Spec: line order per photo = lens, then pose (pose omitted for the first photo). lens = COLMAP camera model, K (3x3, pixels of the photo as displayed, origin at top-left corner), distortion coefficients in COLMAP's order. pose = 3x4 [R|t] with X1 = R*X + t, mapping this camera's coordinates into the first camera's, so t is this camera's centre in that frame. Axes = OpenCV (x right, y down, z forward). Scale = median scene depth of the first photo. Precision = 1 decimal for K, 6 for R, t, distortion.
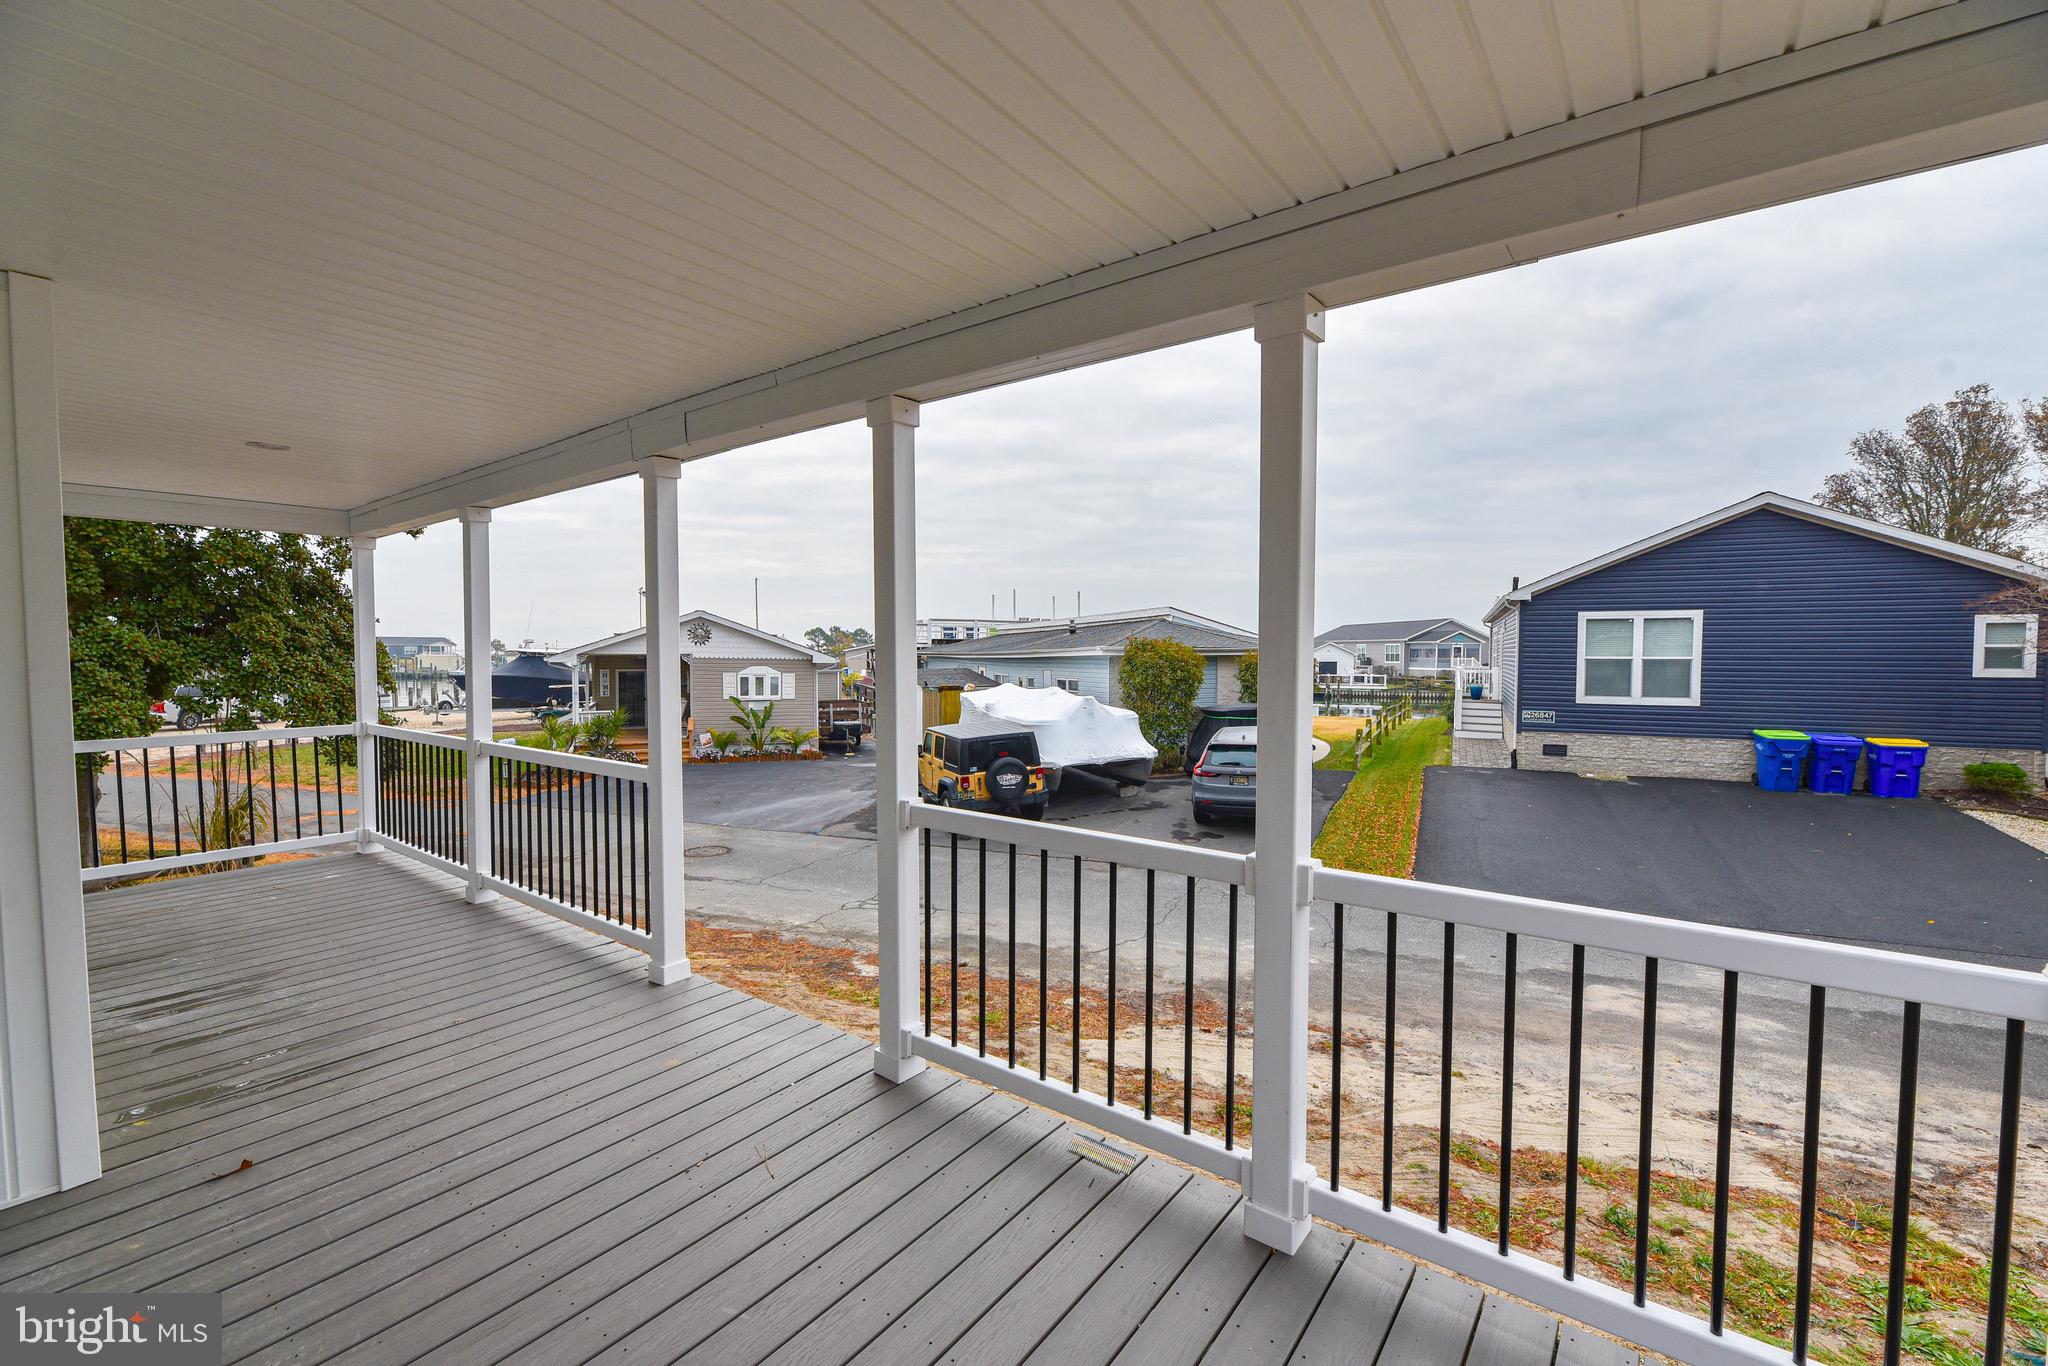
lens RADIAL K [[846.7, 0, 1024.0], [0, 846.7, 683.0], [0, 0, 1]] dist [-0.005543, -0.000223]
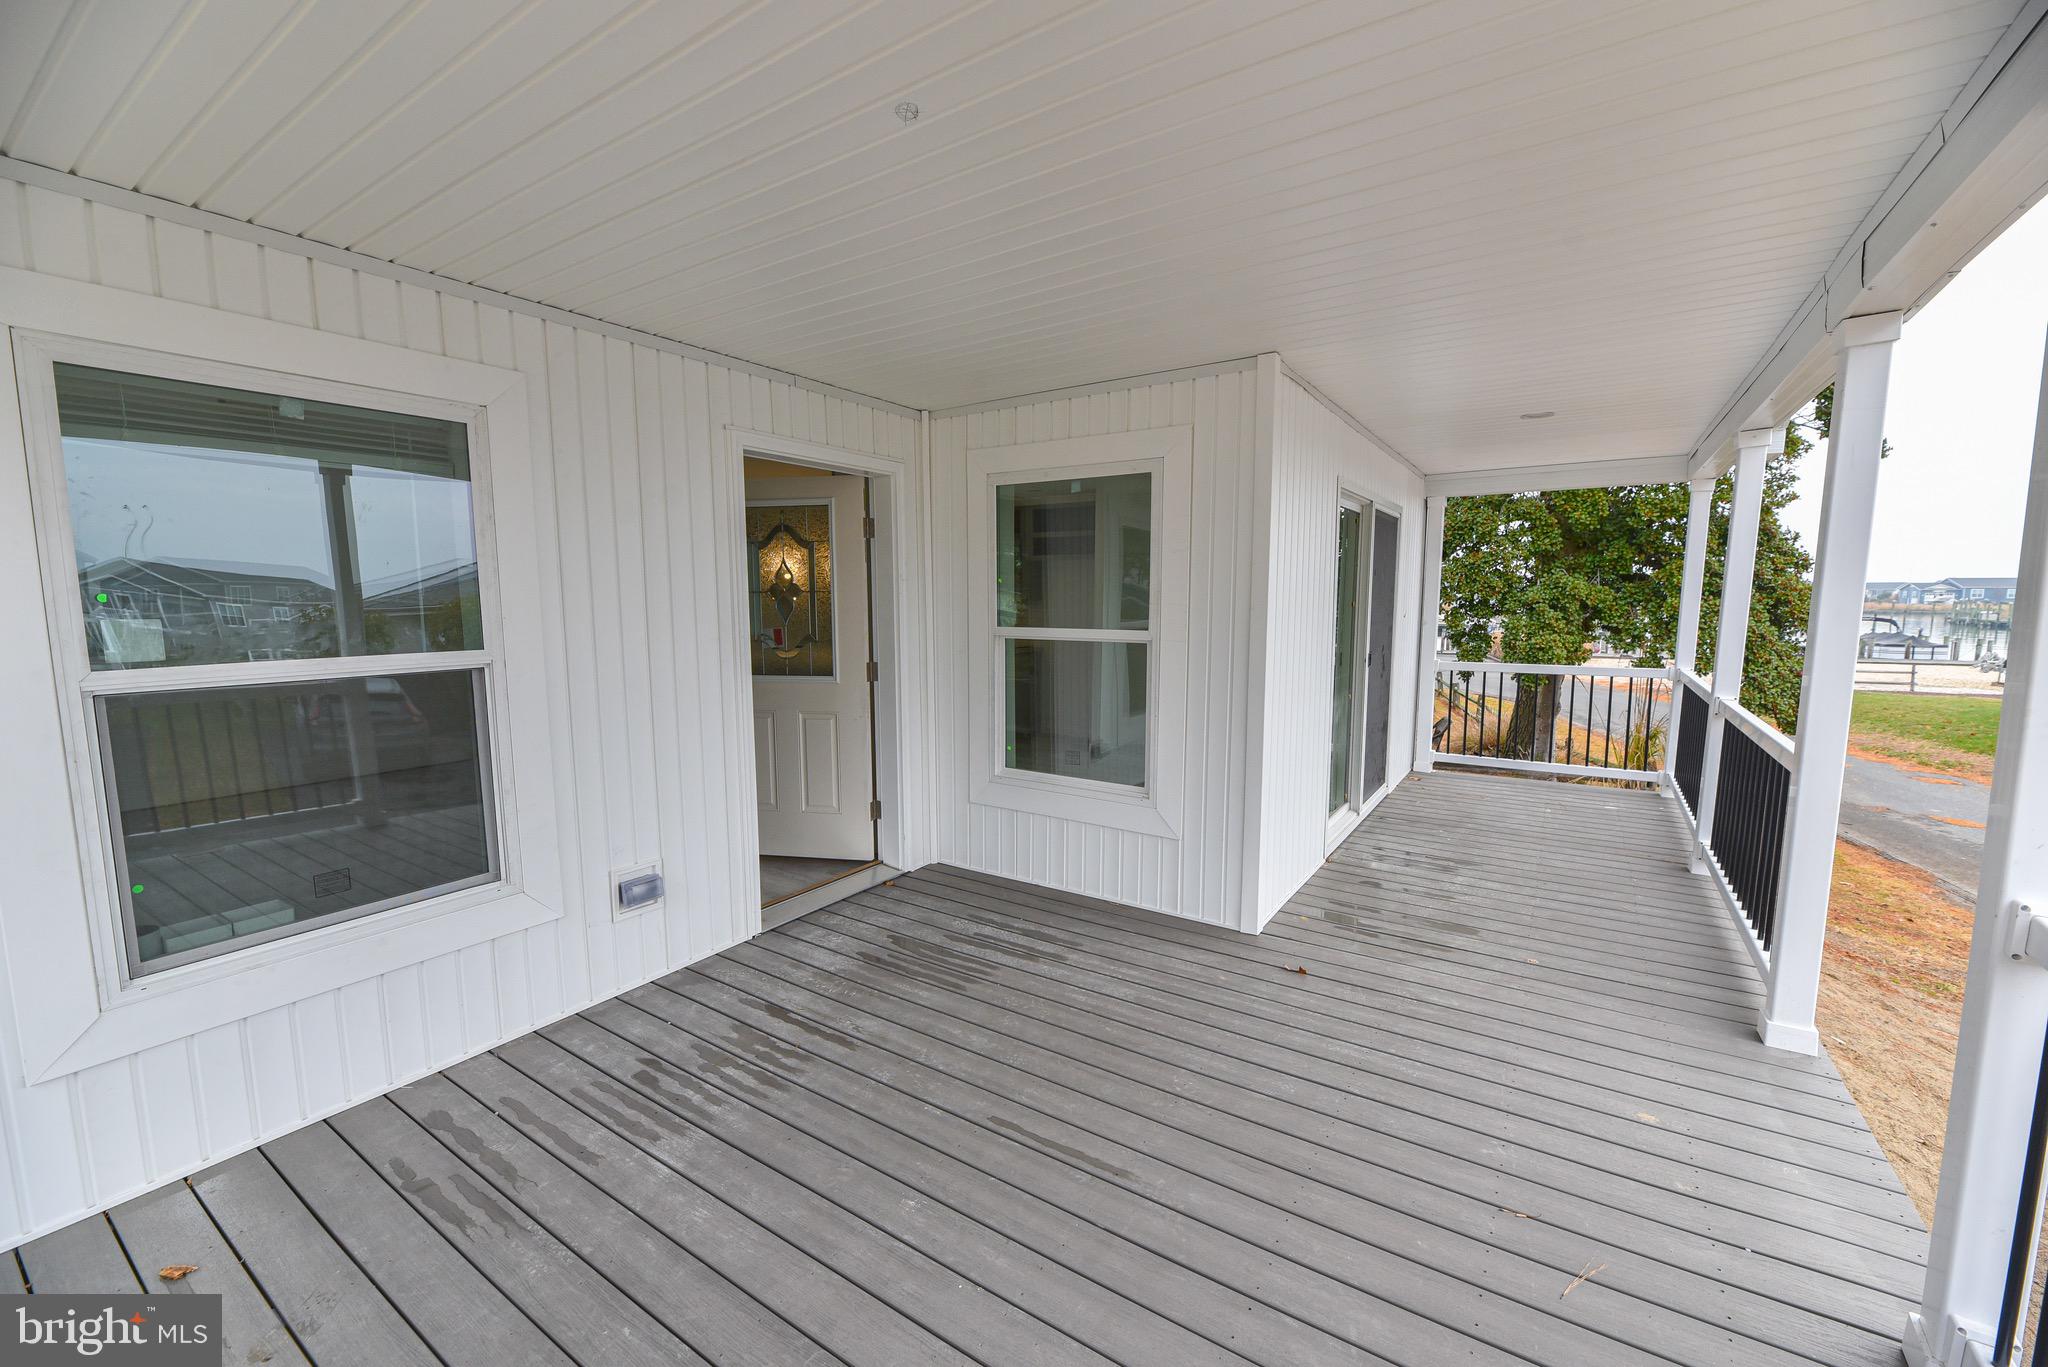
lens RADIAL K [[818.4, 0, 1031.5], [0, 818.4, 685.9], [0, 0, 1]] dist [-0.009316, -0.000630]
pose [[0.068247, 0.108687, -0.991731, 0.204601], [-0.035786, 0.993675, 0.106437, -0.011465], [0.997026, 0.028226, 0.071705, 0.284759]]
